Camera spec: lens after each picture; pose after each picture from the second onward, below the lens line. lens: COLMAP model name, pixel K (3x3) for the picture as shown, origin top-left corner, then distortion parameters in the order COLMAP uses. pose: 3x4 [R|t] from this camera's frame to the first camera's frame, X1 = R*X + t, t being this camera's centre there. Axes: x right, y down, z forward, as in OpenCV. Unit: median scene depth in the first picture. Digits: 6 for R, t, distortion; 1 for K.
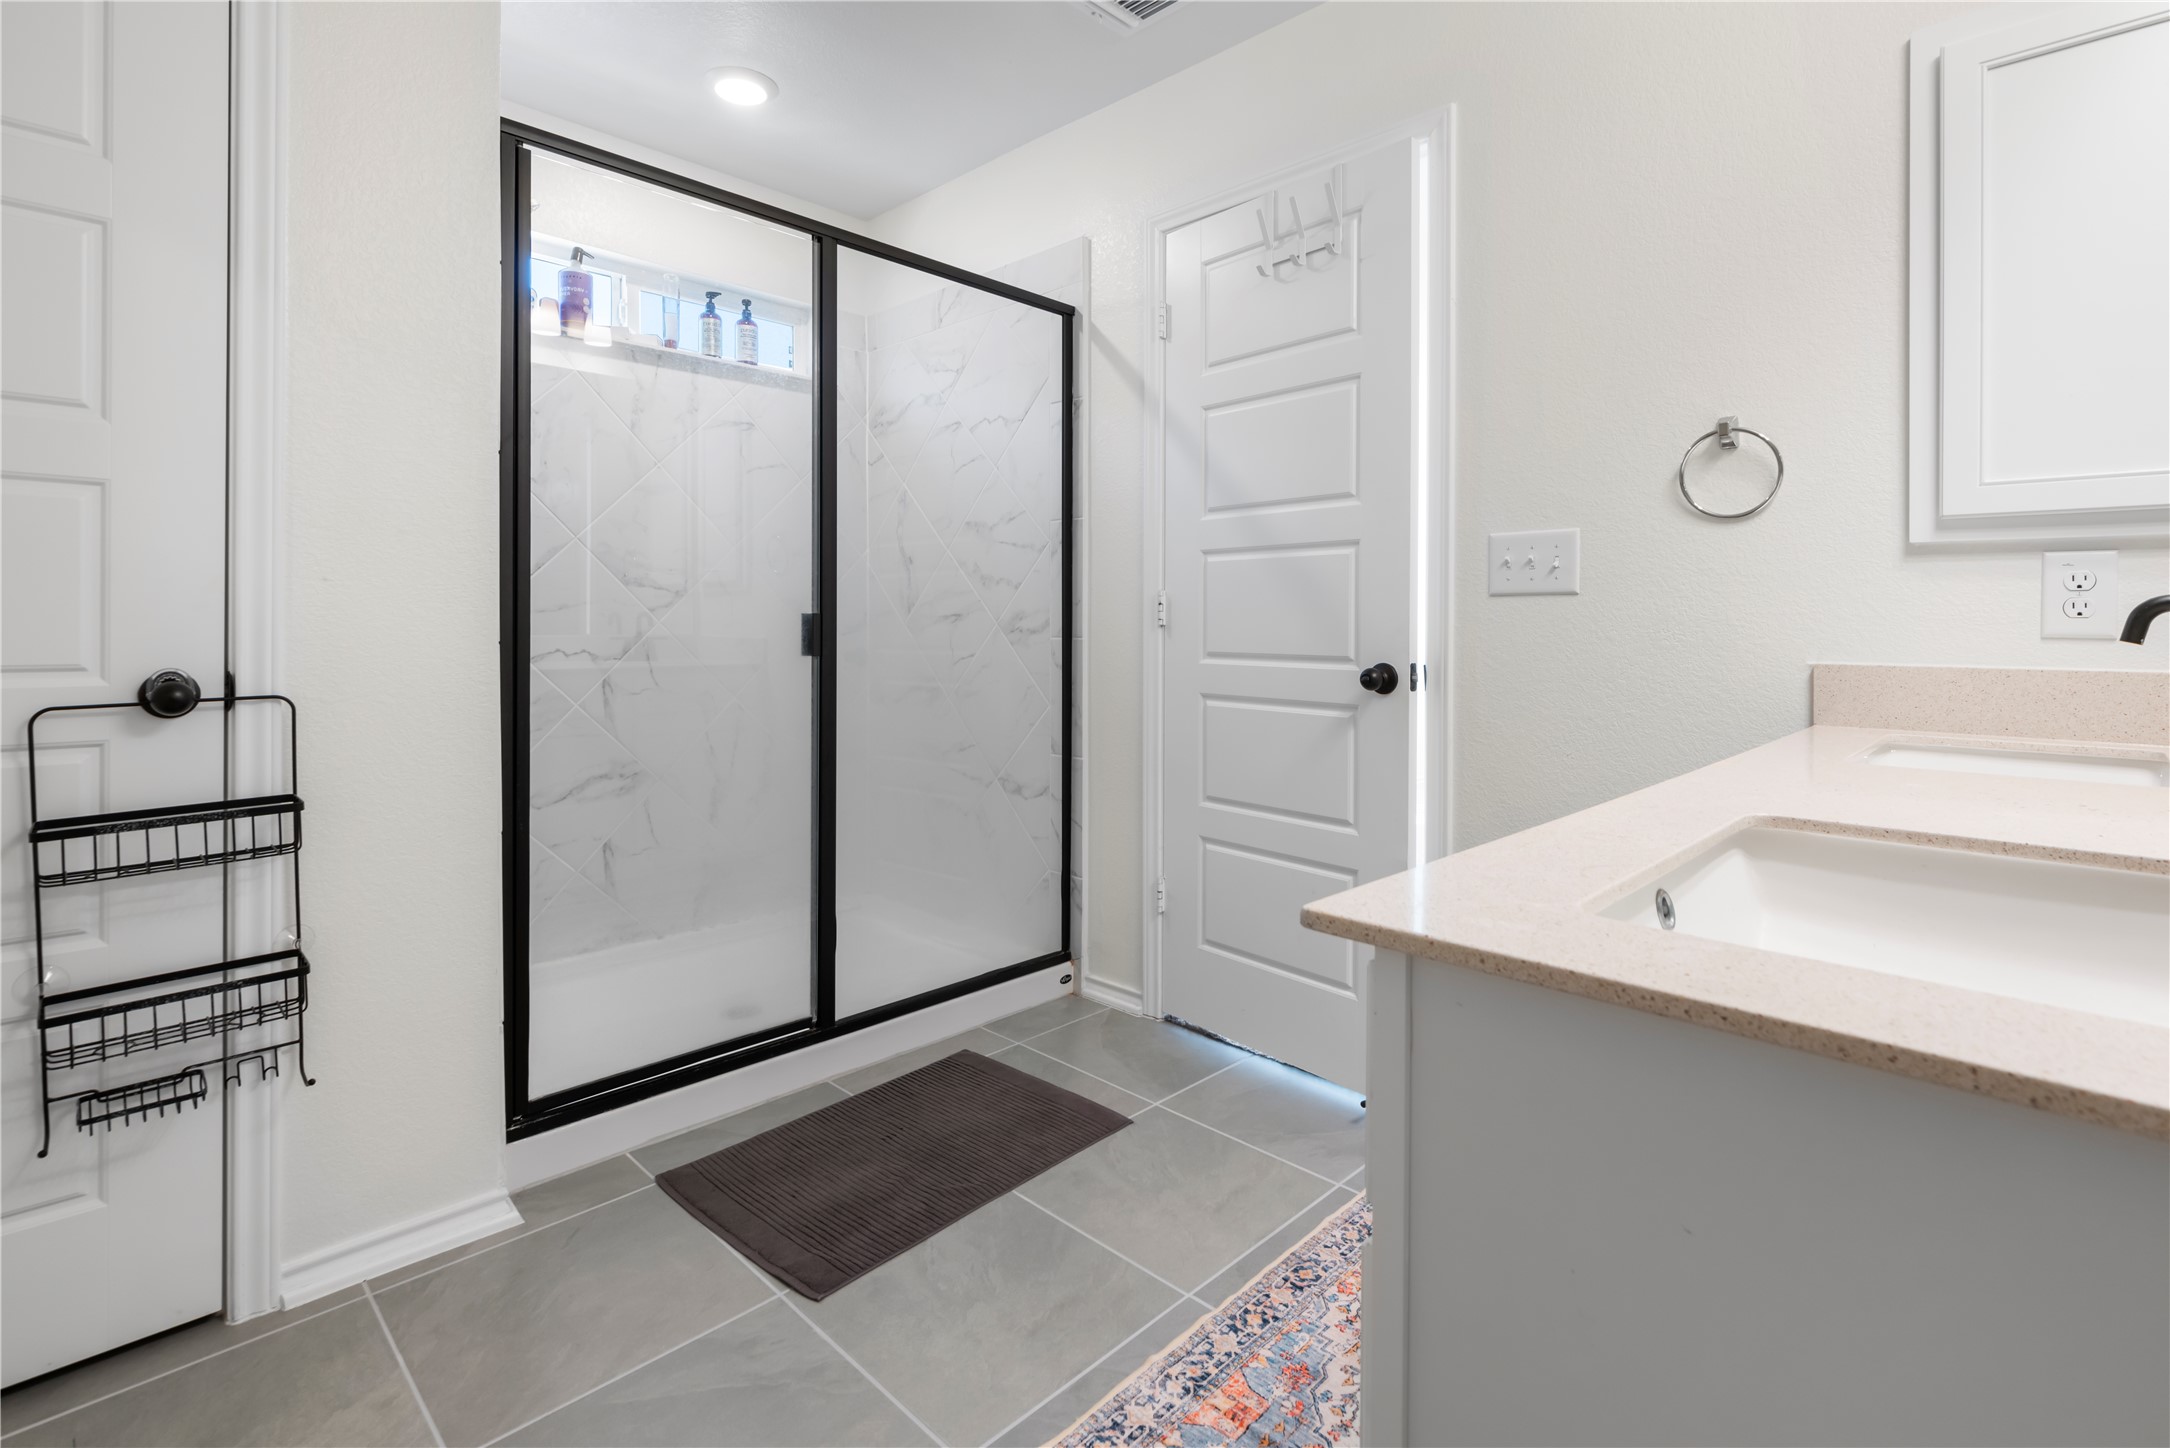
lens RADIAL K [[1044.3, 0, 1077.3], [0, 1044.3, 628.2], [0, 0, 1]] dist [0.006118, -0.002821]
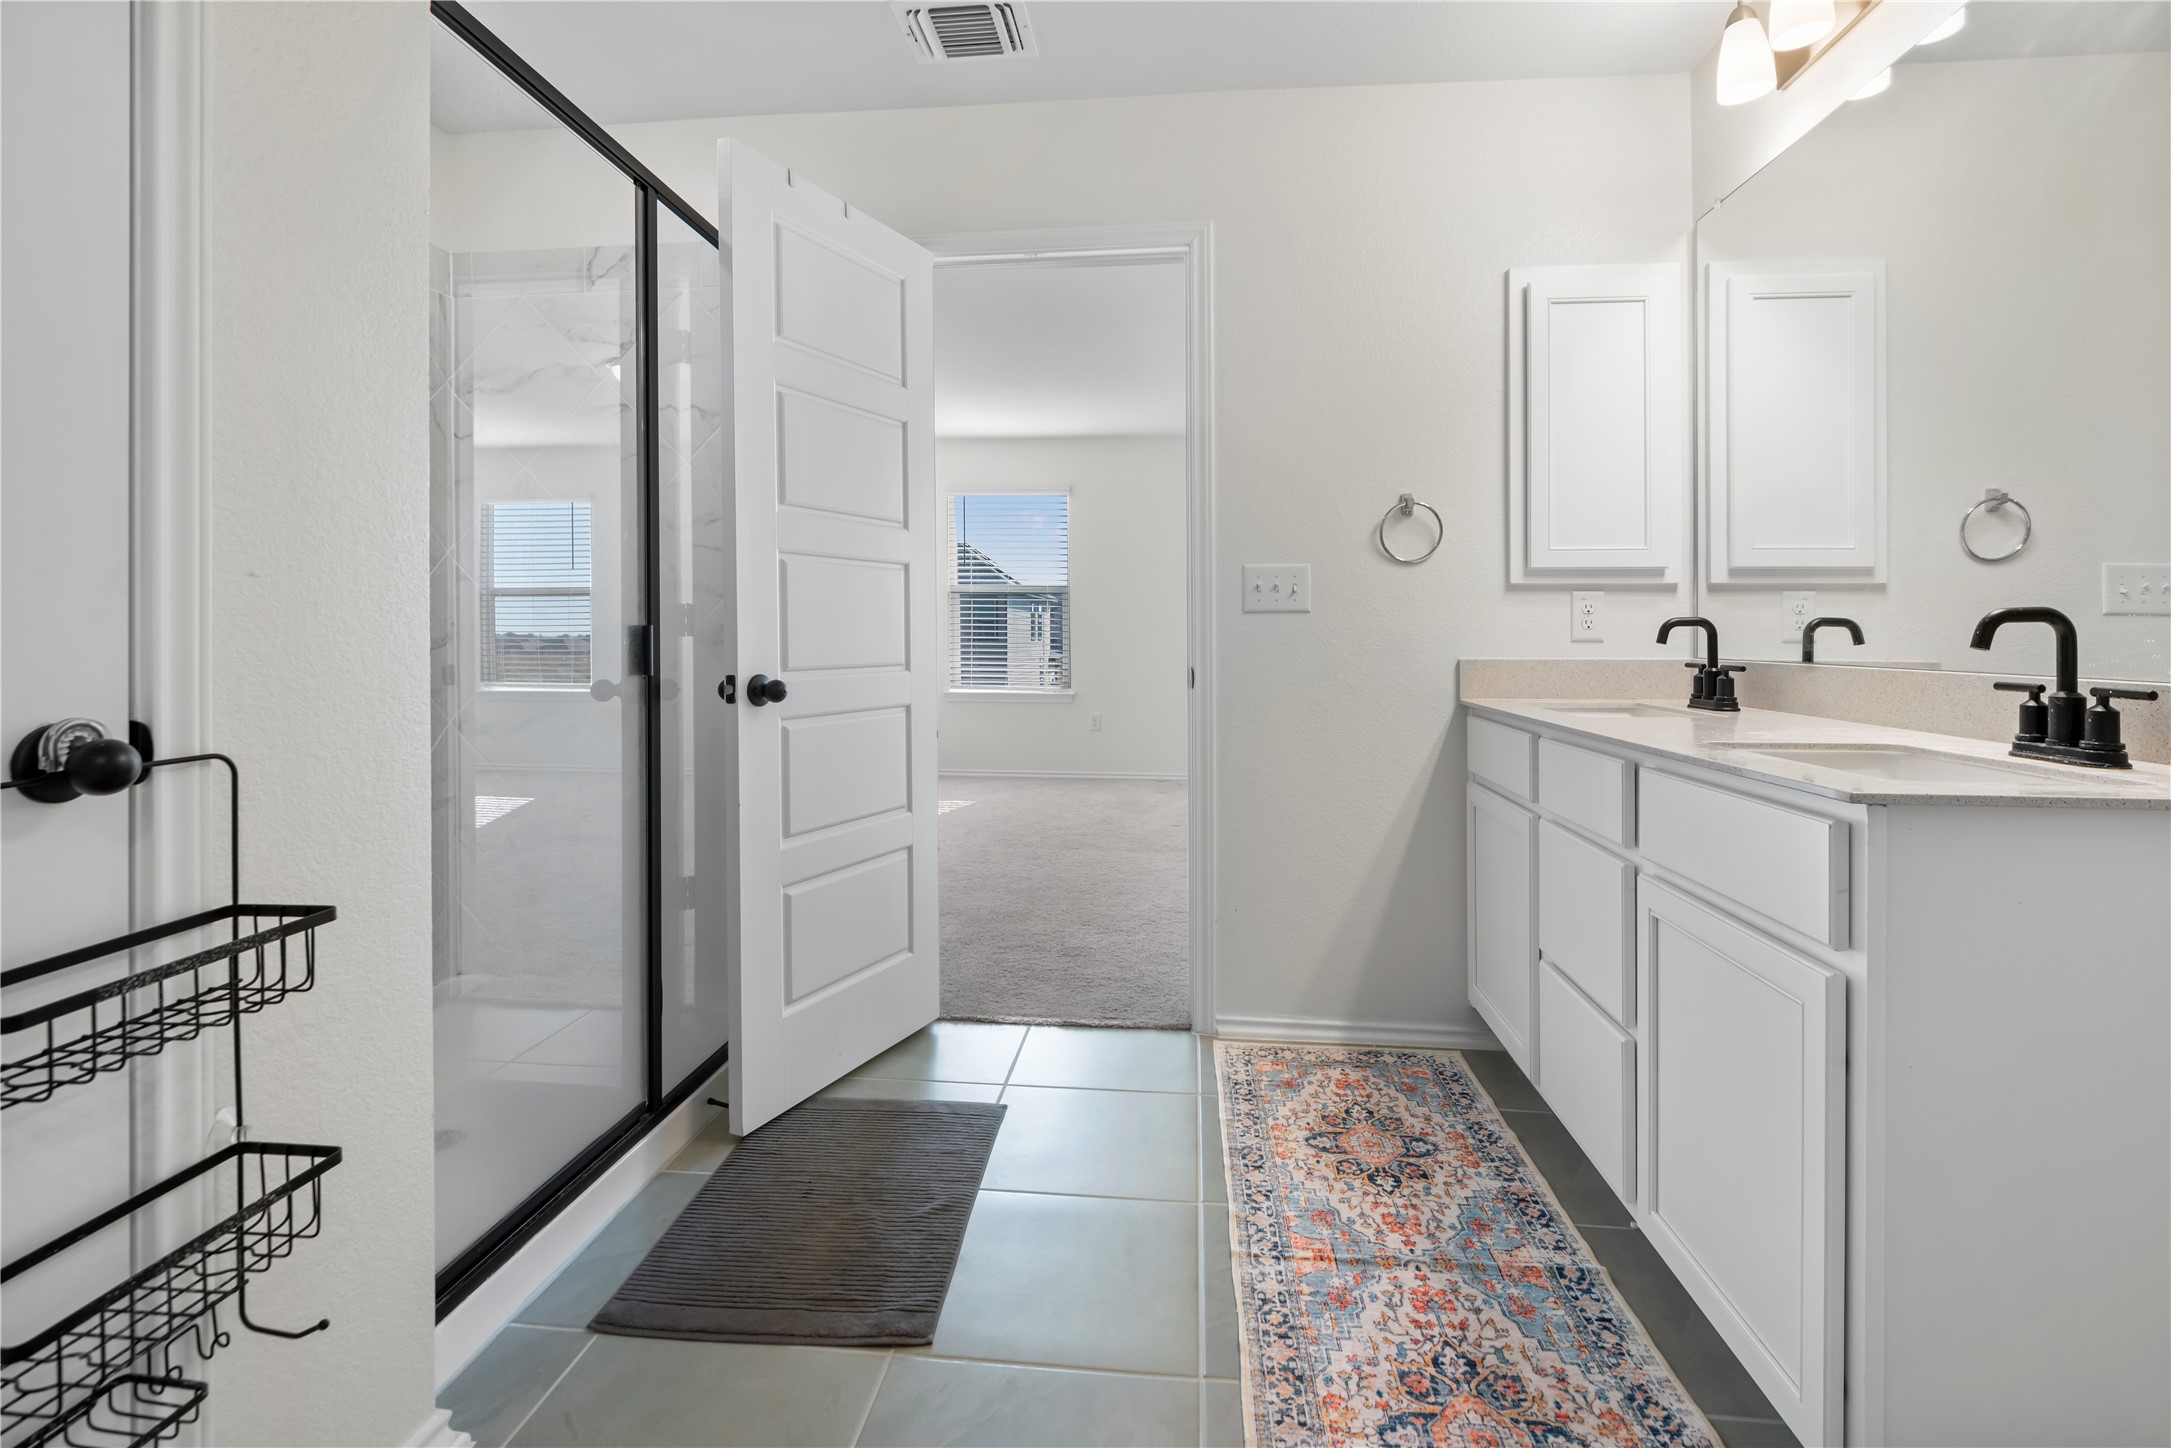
lens RADIAL K [[1044.8, 0, 1101.6], [0, 1044.8, 631.2], [0, 0, 1]] dist [0.006118, -0.002821]
pose [[0.773853, -0.002303, 0.633361, -0.741767], [0.006303, 0.999972, -0.004066, -0.005104], [-0.633333, 0.007138, 0.773846, 0.153299]]
